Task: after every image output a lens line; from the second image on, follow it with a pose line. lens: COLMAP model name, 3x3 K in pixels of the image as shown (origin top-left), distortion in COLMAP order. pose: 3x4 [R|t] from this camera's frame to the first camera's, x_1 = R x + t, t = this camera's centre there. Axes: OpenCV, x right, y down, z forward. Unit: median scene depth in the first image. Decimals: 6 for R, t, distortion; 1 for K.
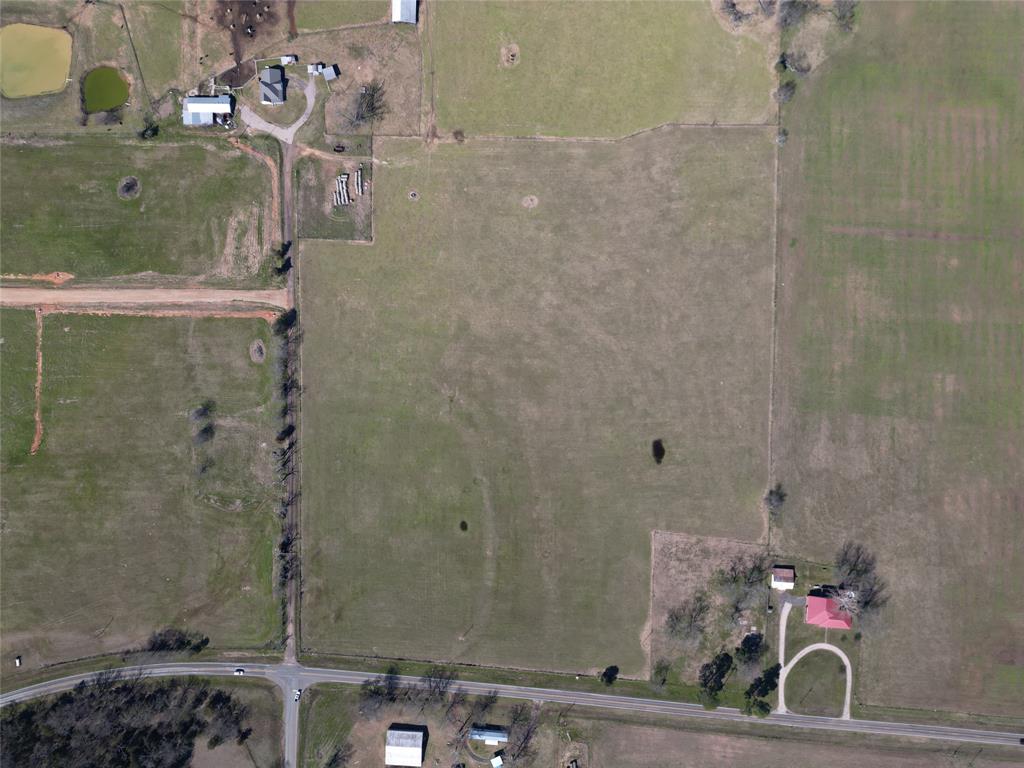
lens RADIAL K [[716.6, 0, 512.1], [0, 716.6, 389.5], [0, 0, 1]] dist [0.081834, -0.082047]
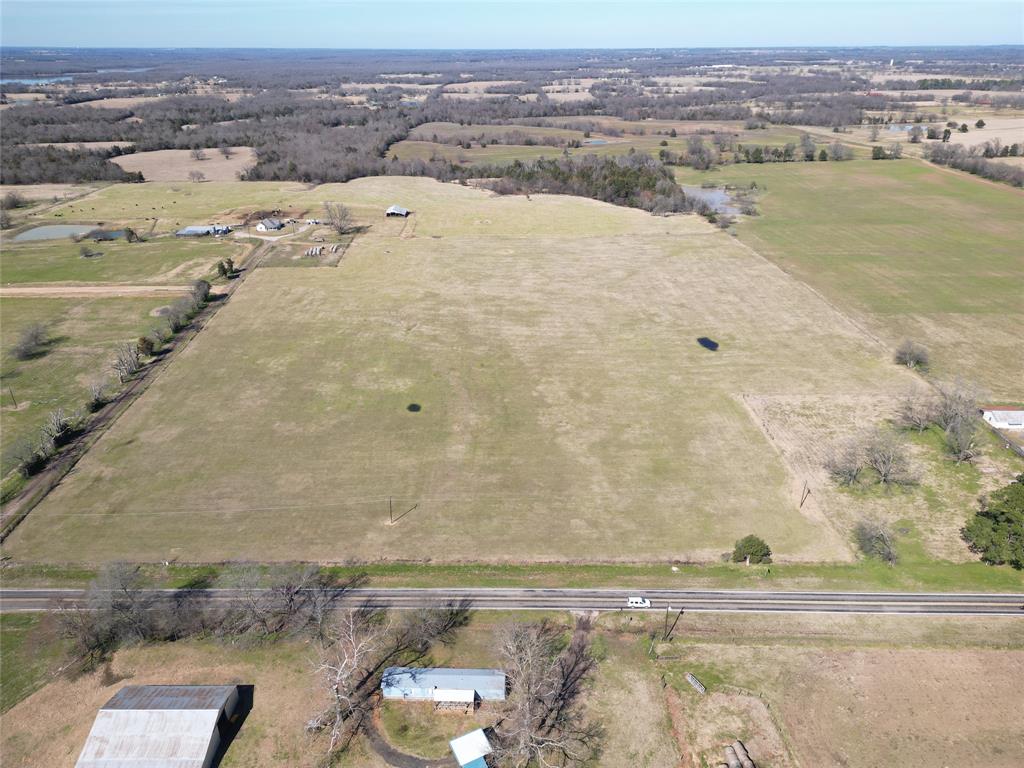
lens RADIAL K [[716.6, 0, 512.1], [0, 716.6, 389.5], [0, 0, 1]] dist [0.081834, -0.082047]
pose [[0.998667, -0.008447, 0.050925, -0.017899], [0.049700, 0.423942, -0.904325, 0.712725], [-0.013950, 0.905650, 0.423796, 0.749151]]
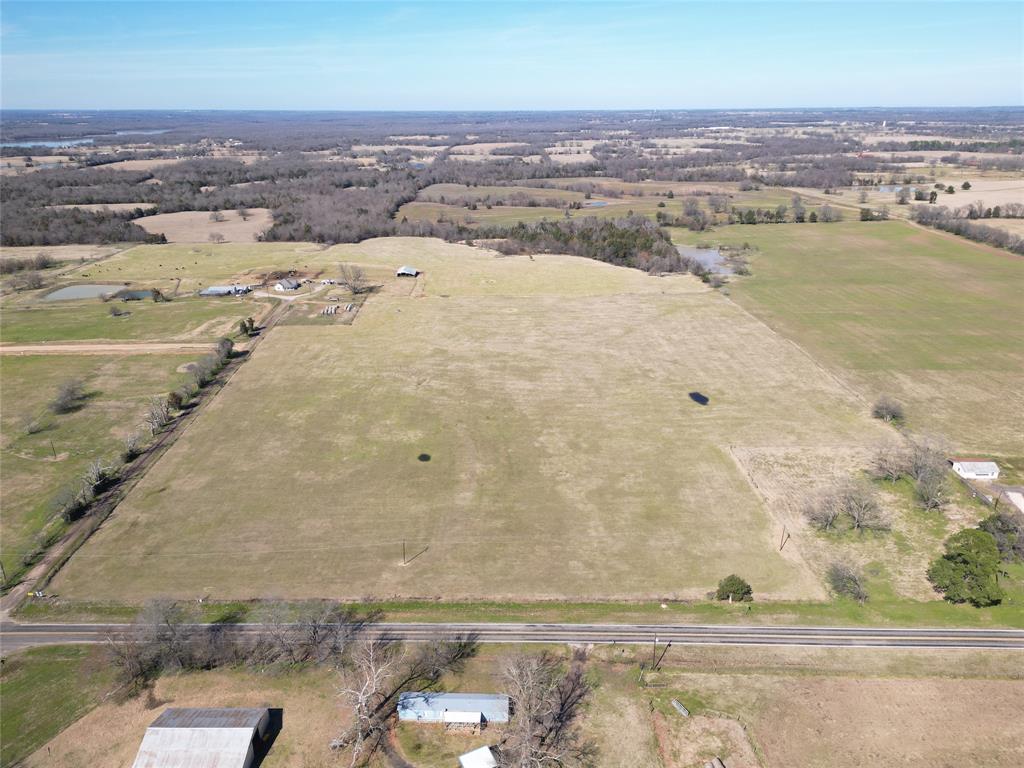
lens RADIAL K [[716.6, 0, 512.1], [0, 716.6, 389.5], [0, 0, 1]] dist [0.081834, -0.082047]
pose [[0.998950, -0.004335, 0.045617, -0.019635], [0.044126, 0.359405, -0.932138, 0.754320], [-0.012354, 0.933172, 0.359219, 0.728879]]
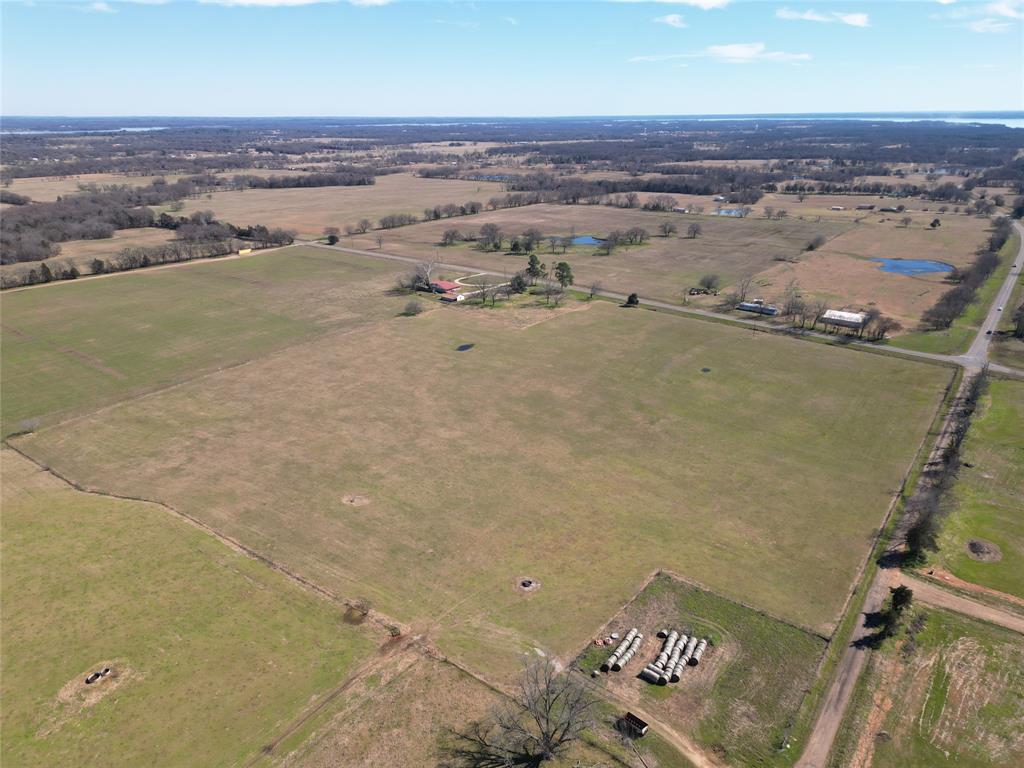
lens RADIAL K [[716.6, 0, 512.1], [0, 716.6, 389.5], [0, 0, 1]] dist [0.081834, -0.082047]
pose [[-0.810549, -0.189233, 0.554257, -0.350988], [0.585259, -0.297174, 0.754427, -0.571417], [0.021948, 0.935884, 0.351625, 0.732759]]
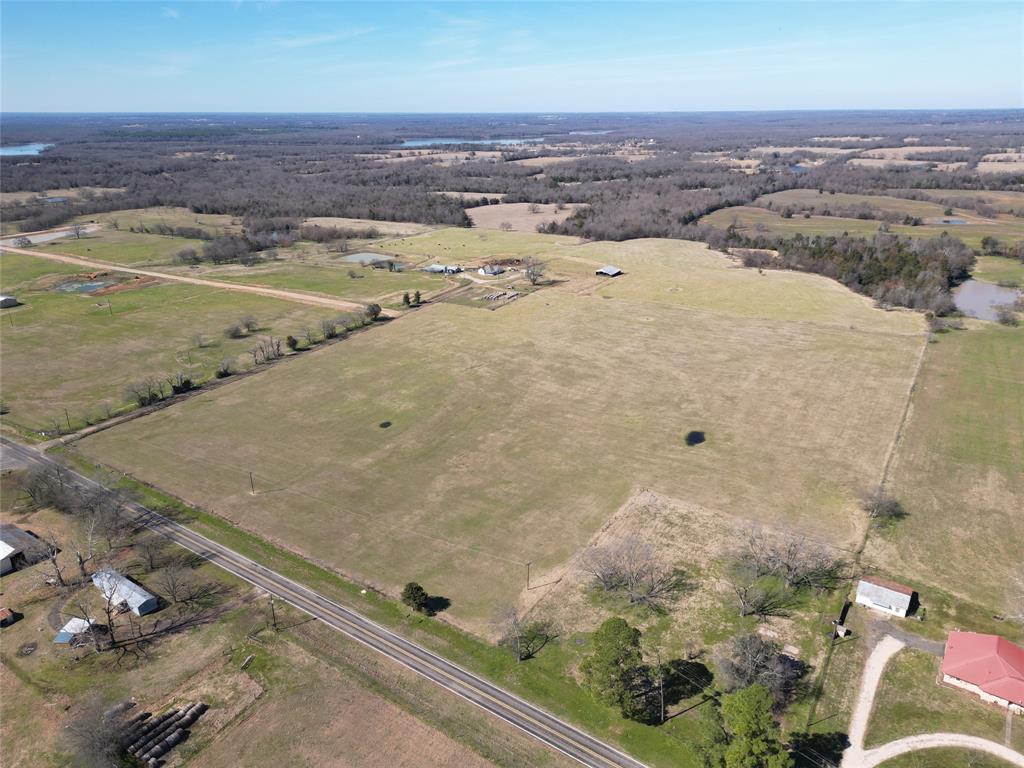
lens RADIAL K [[716.6, 0, 512.1], [0, 716.6, 389.5], [0, 0, 1]] dist [0.081834, -0.082047]
pose [[0.859606, 0.196841, -0.471520, 0.358379], [-0.510800, 0.308139, -0.802580, 0.675874], [-0.012687, 0.930754, 0.365425, 0.721753]]
